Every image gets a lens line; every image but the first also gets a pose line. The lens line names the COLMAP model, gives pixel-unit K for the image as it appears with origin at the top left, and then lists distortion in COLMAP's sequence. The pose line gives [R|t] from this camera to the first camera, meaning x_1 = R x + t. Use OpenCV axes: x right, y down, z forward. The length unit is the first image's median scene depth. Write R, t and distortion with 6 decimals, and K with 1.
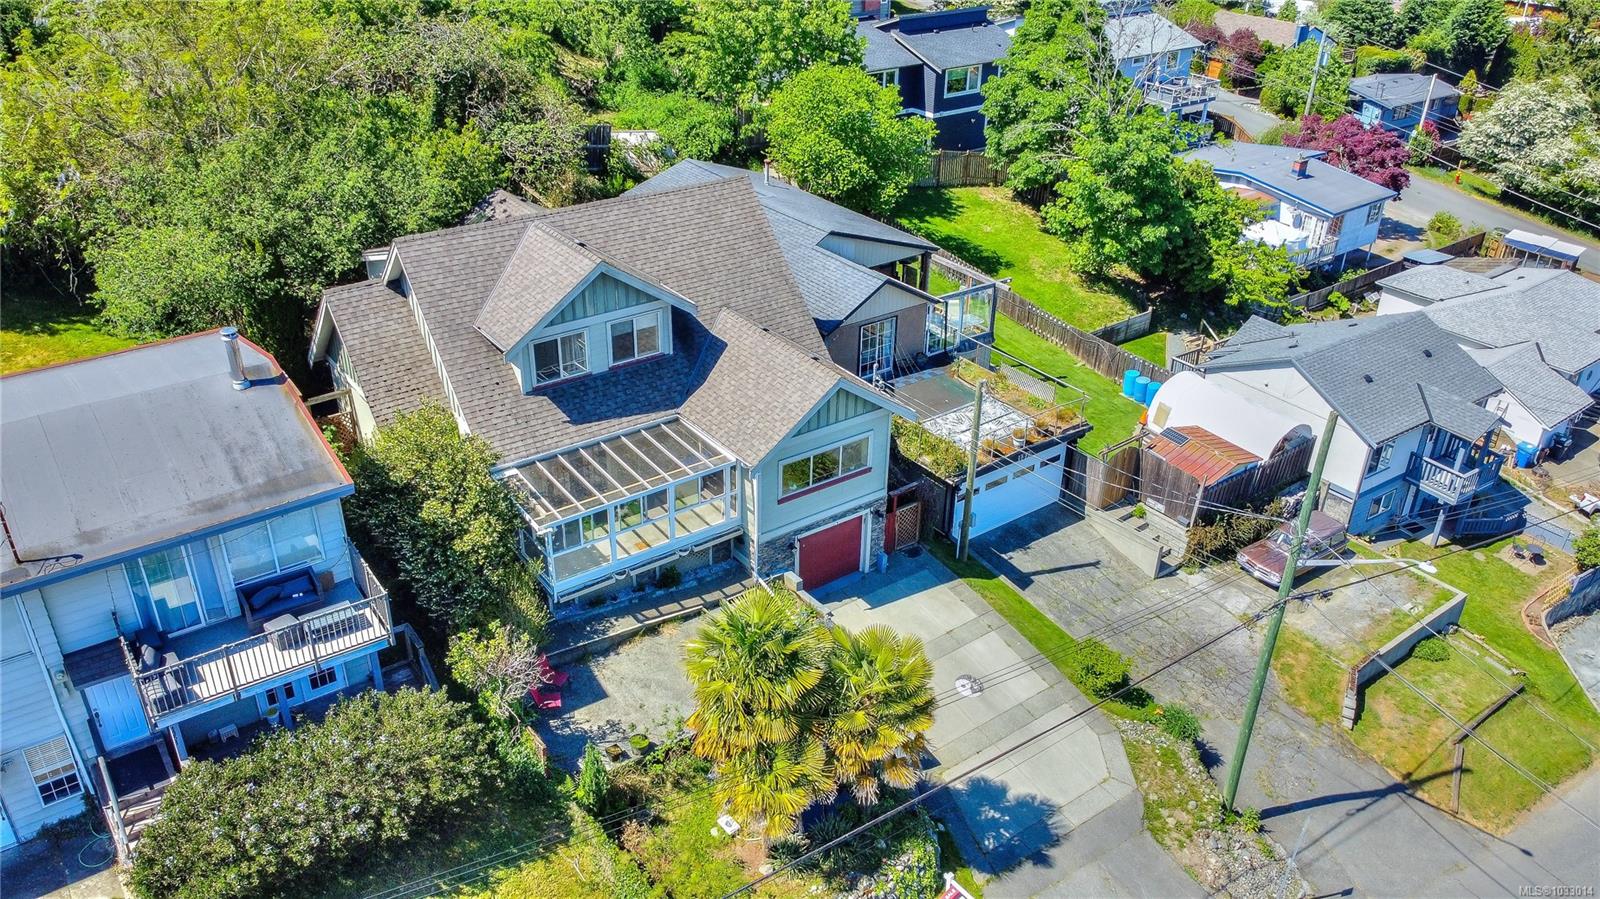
lens RADIAL K [[1216.4, 0, 790.2], [0, 1216.4, 448.7], [0, 0, 1]] dist [0.001668, -0.002182]
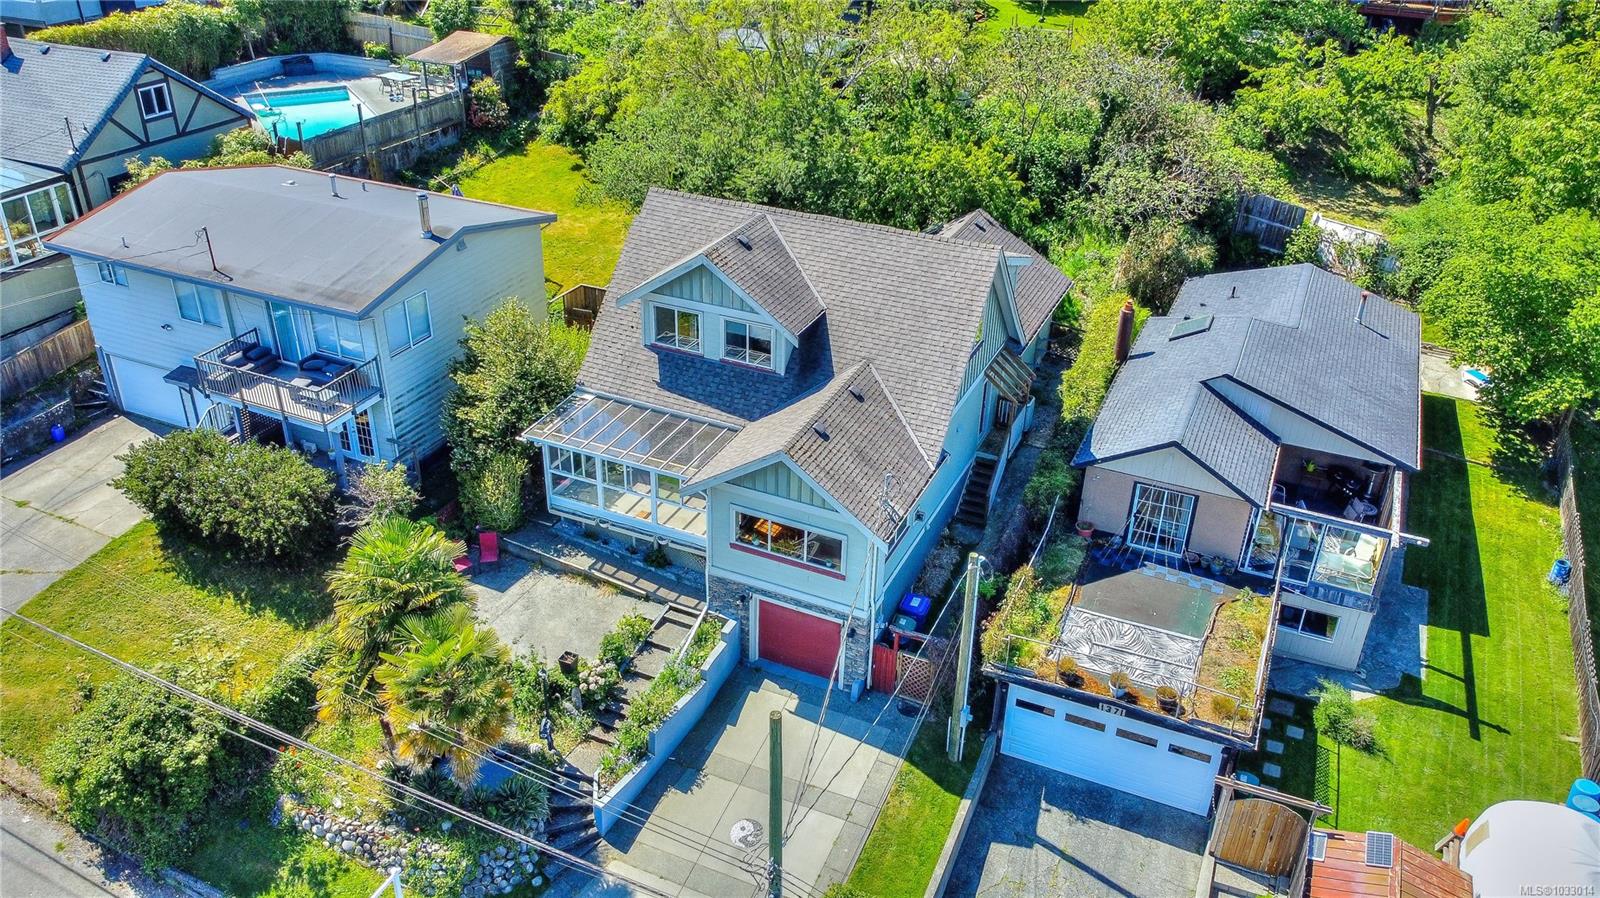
lens RADIAL K [[1216.4, 0, 790.2], [0, 1216.4, 448.2], [0, 0, 1]] dist [0.001668, -0.002182]
pose [[0.486281, 0.422103, -0.765088, 0.694378], [-0.433623, 0.876737, 0.208094, -0.236297], [0.758618, 0.230568, 0.609374, 0.413900]]
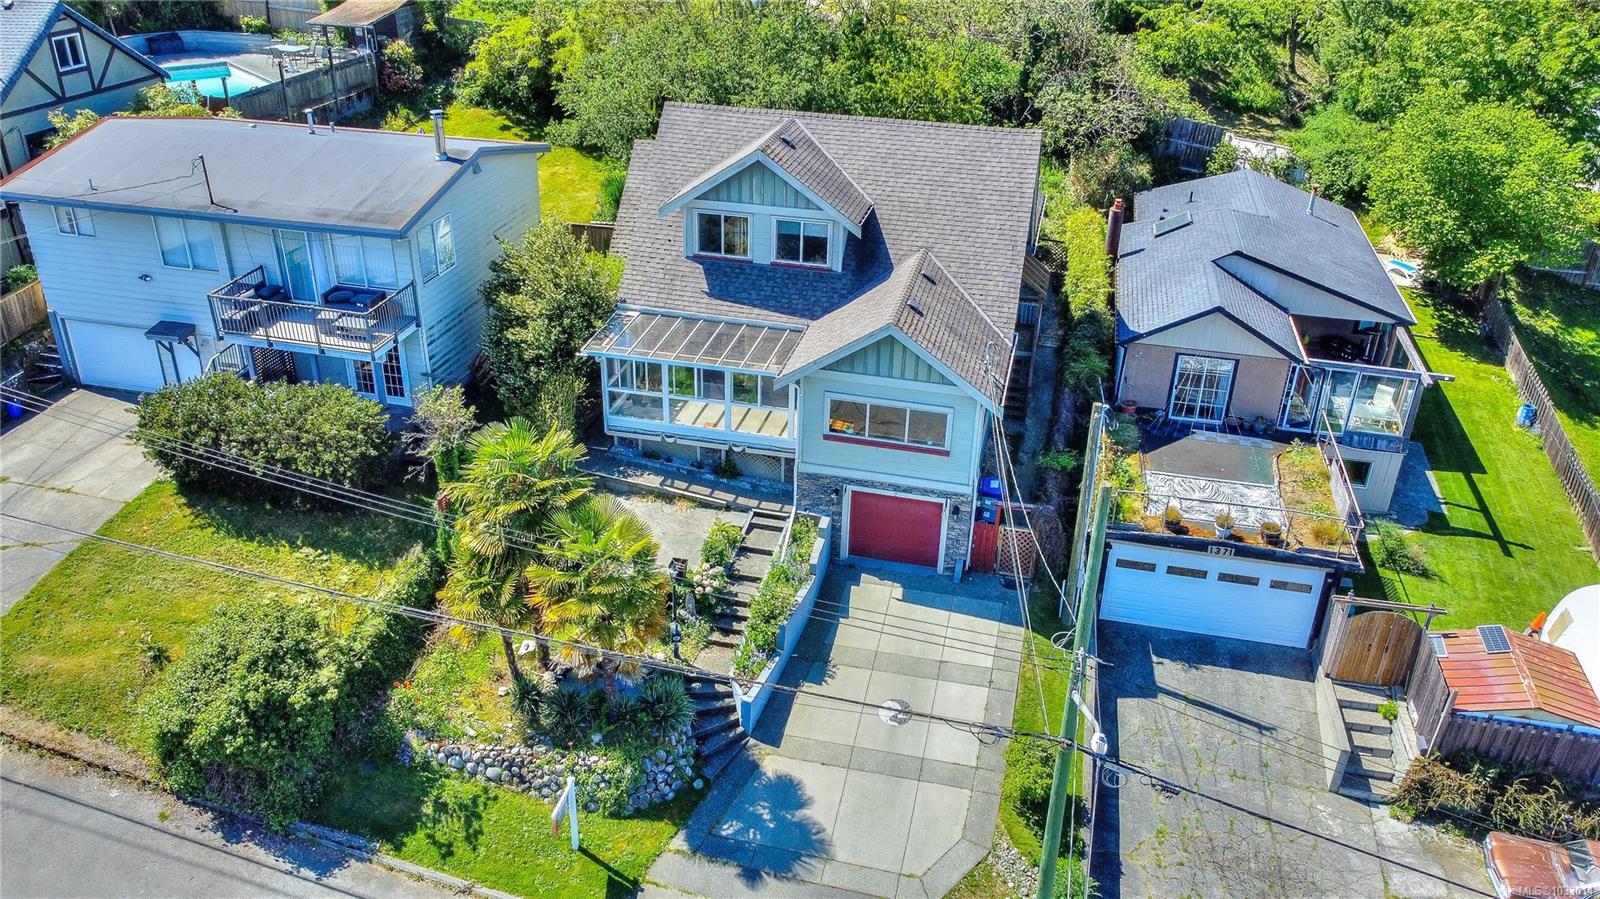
lens RADIAL K [[1216.4, 0, 790.2], [0, 1216.4, 448.7], [0, 0, 1]] dist [0.001668, -0.002182]
pose [[0.644102, 0.352631, -0.678810, 0.599353], [-0.378809, 0.917993, 0.117442, -0.047161], [0.664557, 0.181495, 0.724861, 0.285023]]
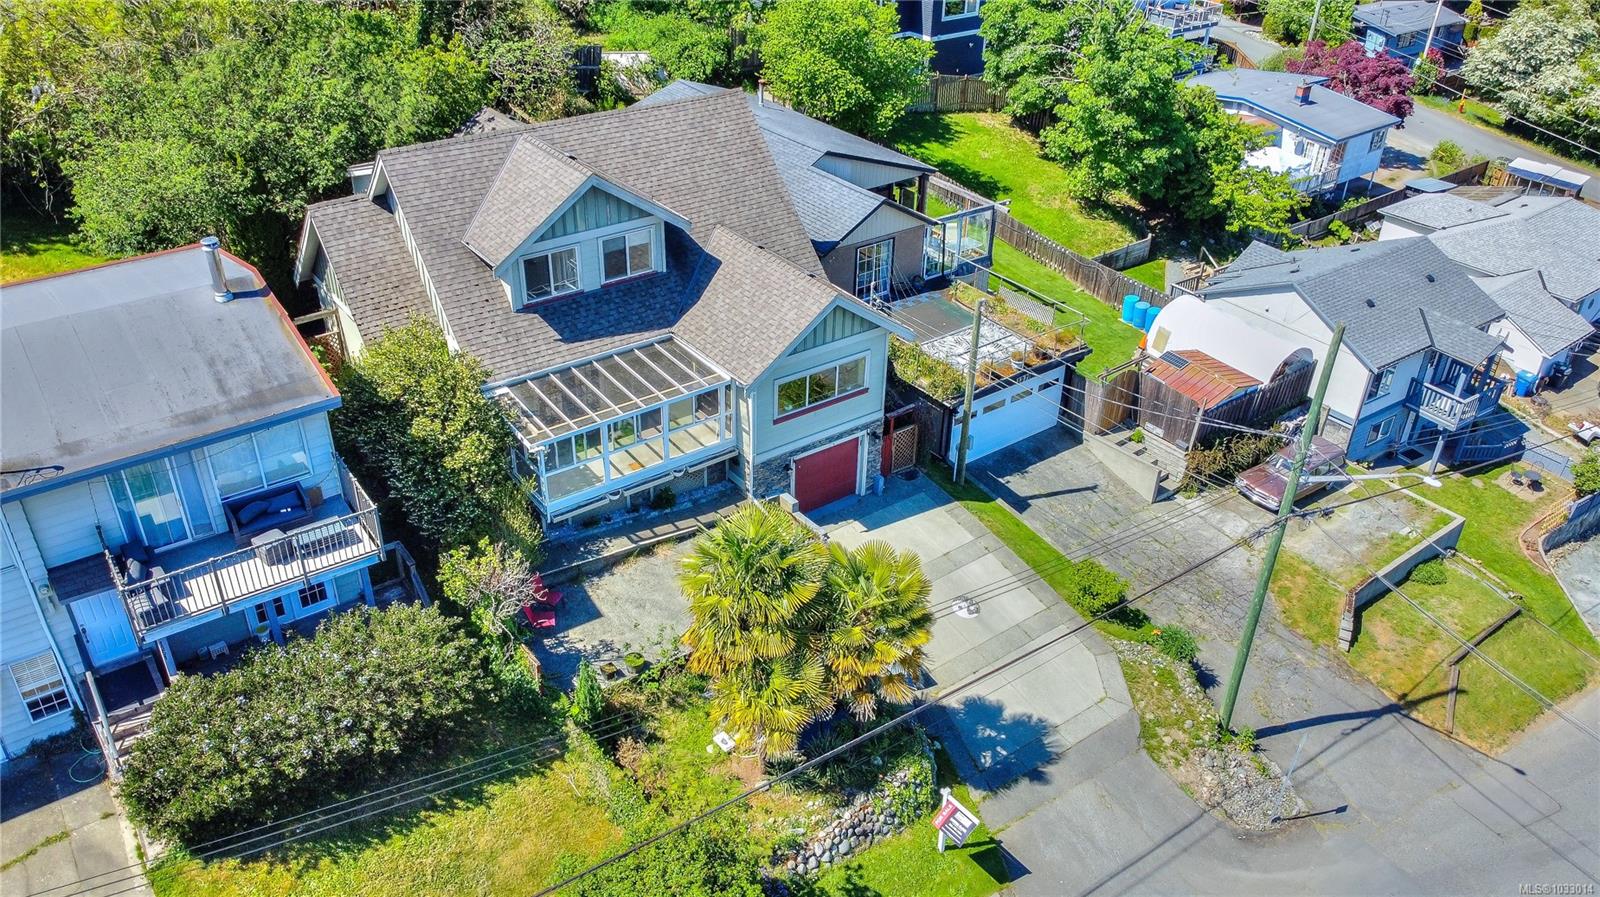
lens RADIAL K [[1216.4, 0, 790.2], [0, 1216.4, 447.7], [0, 0, 1]] dist [0.001668, -0.002182]
pose [[0.999987, -0.000673, 0.004989, -0.001378], [0.000435, 0.998862, 0.047694, 0.016875], [-0.005015, -0.047691, 0.998850, 0.013316]]
